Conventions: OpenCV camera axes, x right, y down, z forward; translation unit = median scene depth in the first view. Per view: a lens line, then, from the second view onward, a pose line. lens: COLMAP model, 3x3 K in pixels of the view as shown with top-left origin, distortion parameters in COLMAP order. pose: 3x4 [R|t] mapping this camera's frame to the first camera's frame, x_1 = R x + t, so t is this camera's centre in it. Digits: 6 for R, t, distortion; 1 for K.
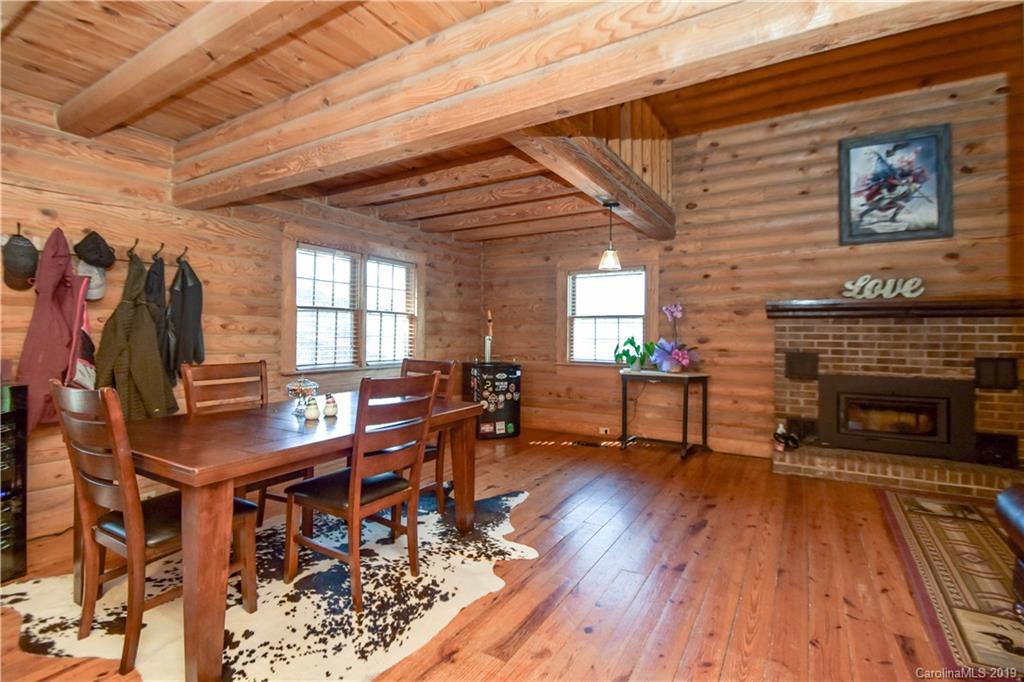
lens RADIAL K [[464.3, 0, 520.4], [0, 464.3, 314.4], [0, 0, 1]] dist [0.006500, -0.011957]
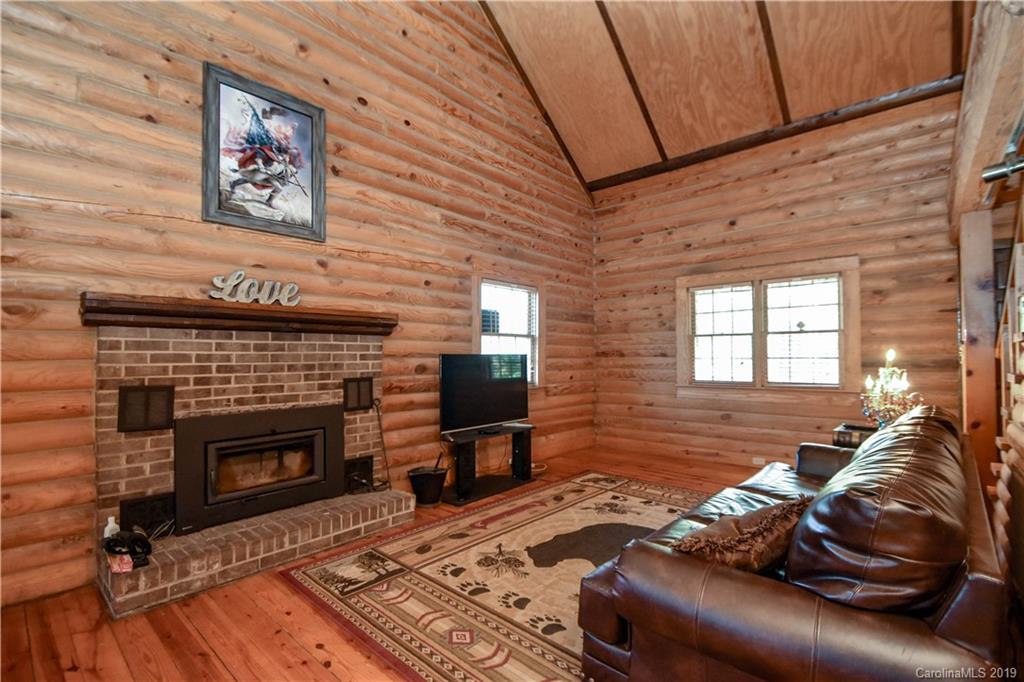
lens RADIAL K [[464.3, 0, 505.0], [0, 464.3, 363.0], [0, 0, 1]] dist [0.006500, -0.011957]
pose [[0.187646, -0.024392, 0.981934, 0.118222], [-0.037168, 0.998799, 0.031914, 0.018978], [-0.981533, -0.042485, 0.186514, 0.462466]]
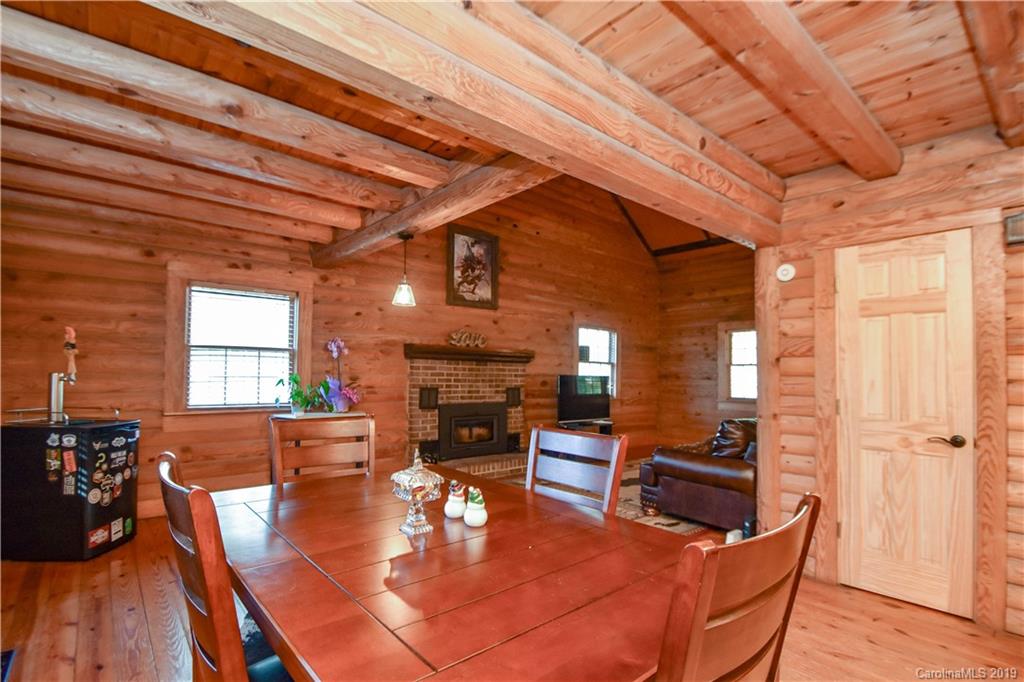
lens RADIAL K [[482.2, 0, 502.7], [0, 482.2, 355.6], [0, 0, 1]] dist [-0.005622, -0.001505]
pose [[0.322466, 0.031697, 0.946050, -0.556128], [-0.059045, 0.998166, -0.013317, 0.004023], [-0.944738, -0.051565, 0.323747, 0.423268]]
